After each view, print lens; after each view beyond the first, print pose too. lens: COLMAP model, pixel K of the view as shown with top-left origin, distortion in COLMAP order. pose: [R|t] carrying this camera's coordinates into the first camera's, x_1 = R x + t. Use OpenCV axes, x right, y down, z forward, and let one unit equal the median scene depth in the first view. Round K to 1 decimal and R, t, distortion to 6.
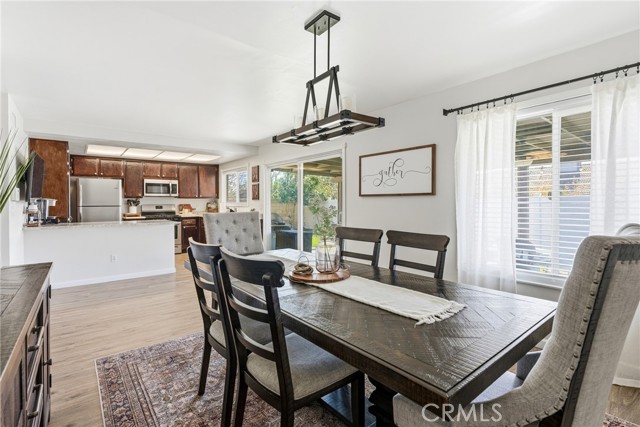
lens RADIAL K [[302.8, 0, 318.1], [0, 302.8, 202.9], [0, 0, 1]] dist [-0.000688, 0.000004]
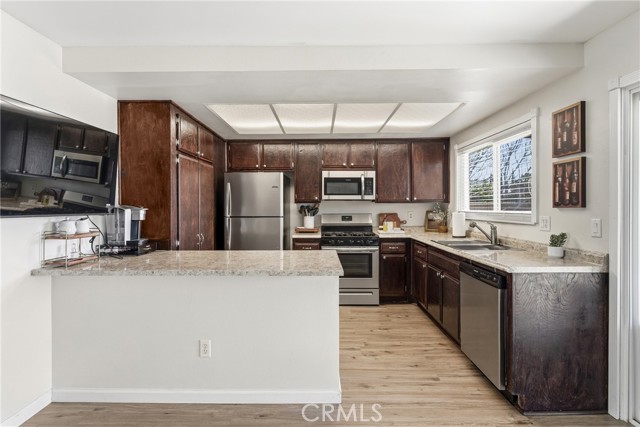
lens RADIAL K [[322.5, 0, 314.6], [0, 322.5, 205.7], [0, 0, 1]] dist [-0.000604, 0.000446]
pose [[0.772527, 0.000624, -0.634982, -0.174672], [-0.001970, 0.999997, -0.001413, -0.009425], [0.634979, 0.002342, 0.772526, 0.479475]]
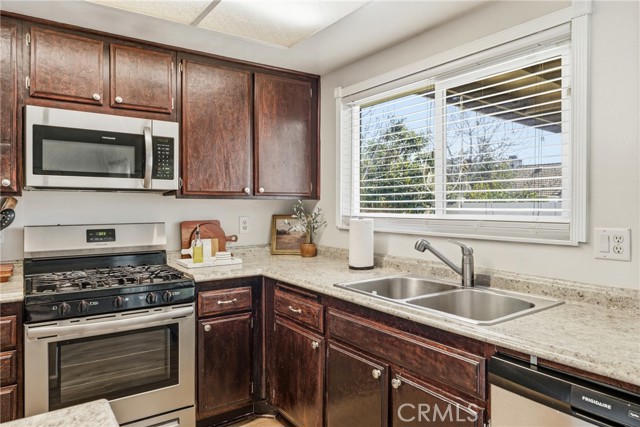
lens RADIAL K [[427.9, 0, 321.8], [0, 427.9, 209.5], [0, 0, 1]] dist [0.003488, 0.003841]
pose [[0.998501, 0.004505, -0.054543, -0.339837], [-0.004144, 0.999969, 0.006725, -0.009243], [0.054572, -0.006489, 0.998489, 0.686623]]
